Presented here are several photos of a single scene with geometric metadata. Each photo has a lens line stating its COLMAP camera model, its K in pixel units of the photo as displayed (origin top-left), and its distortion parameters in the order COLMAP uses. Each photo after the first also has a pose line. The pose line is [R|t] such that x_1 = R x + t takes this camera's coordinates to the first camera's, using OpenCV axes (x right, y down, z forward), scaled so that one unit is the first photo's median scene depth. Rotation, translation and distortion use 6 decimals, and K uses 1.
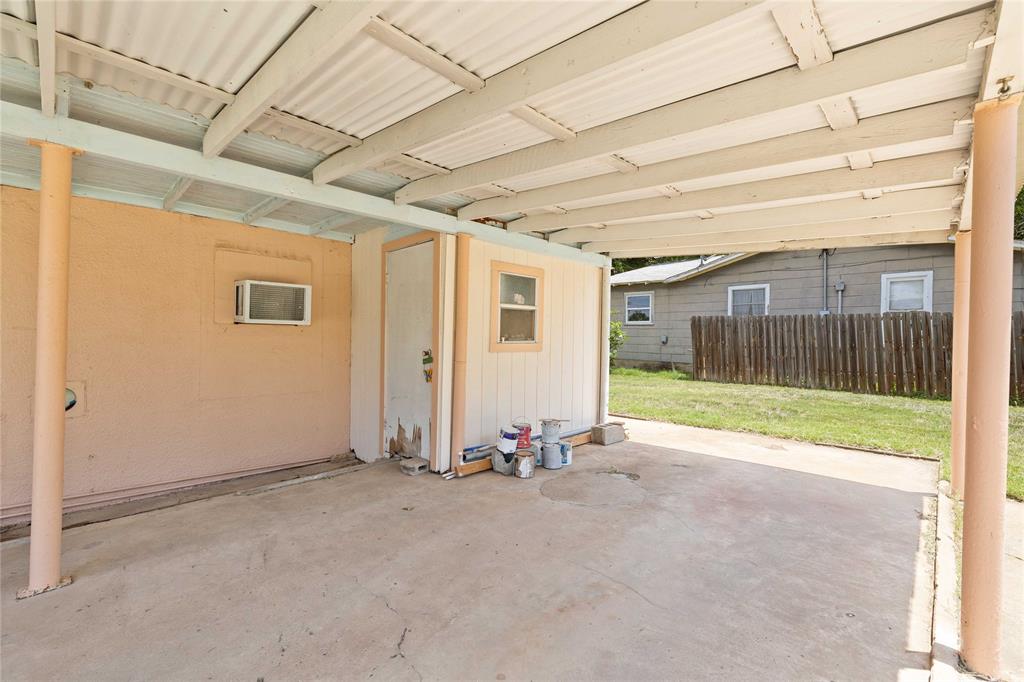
lens RADIAL K [[434.6, 0, 512.0], [0, 434.6, 341.0], [0, 0, 1]] dist [0.001182, -0.000223]
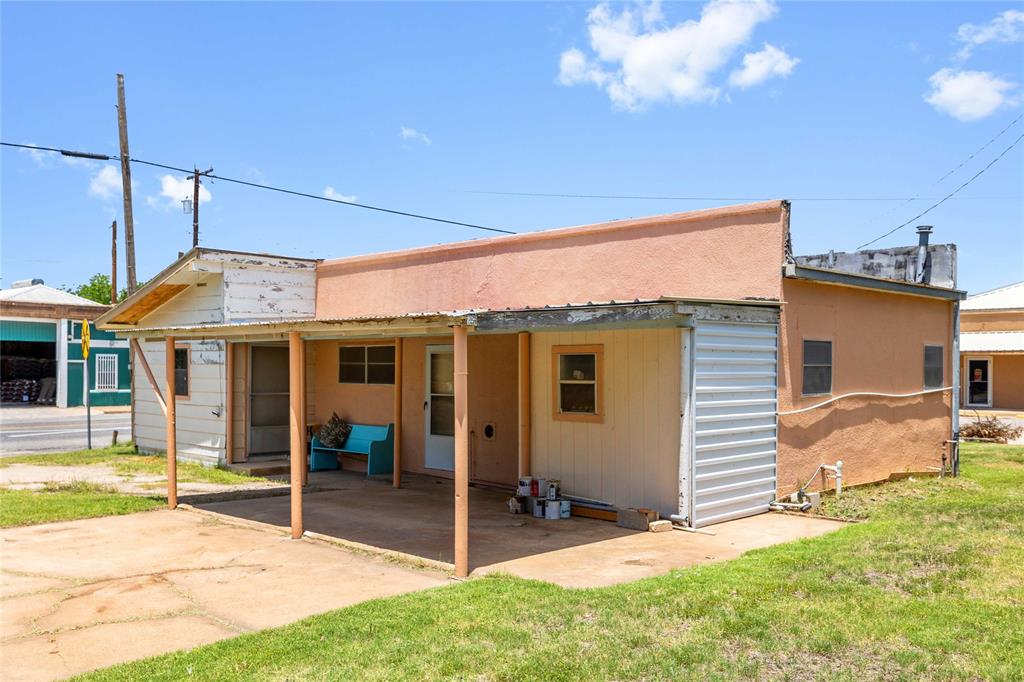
lens RADIAL K [[929.3, 0, 499.4], [0, 929.3, 365.9], [0, 0, 1]] dist [-0.004381, -0.002832]
pose [[-0.017836, -0.007760, -0.999811, 2.517782], [-0.005567, 0.999955, -0.007661, -0.103635], [0.999825, 0.005429, -0.017879, 0.866486]]
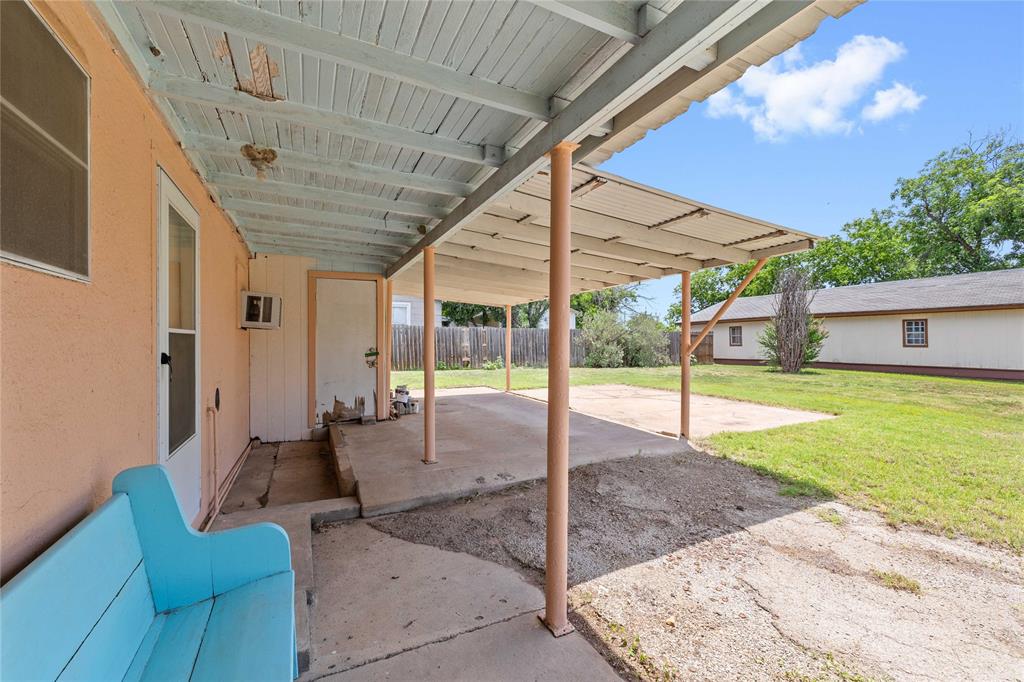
lens RADIAL K [[434.6, 0, 512.0], [0, 434.6, 341.0], [0, 0, 1]] dist [0.001182, -0.000223]
pose [[0.345714, -0.003563, 0.938333, -1.399640], [0.000563, 0.999993, 0.003590, -0.009731], [-0.938340, -0.000713, 0.345714, -0.047510]]
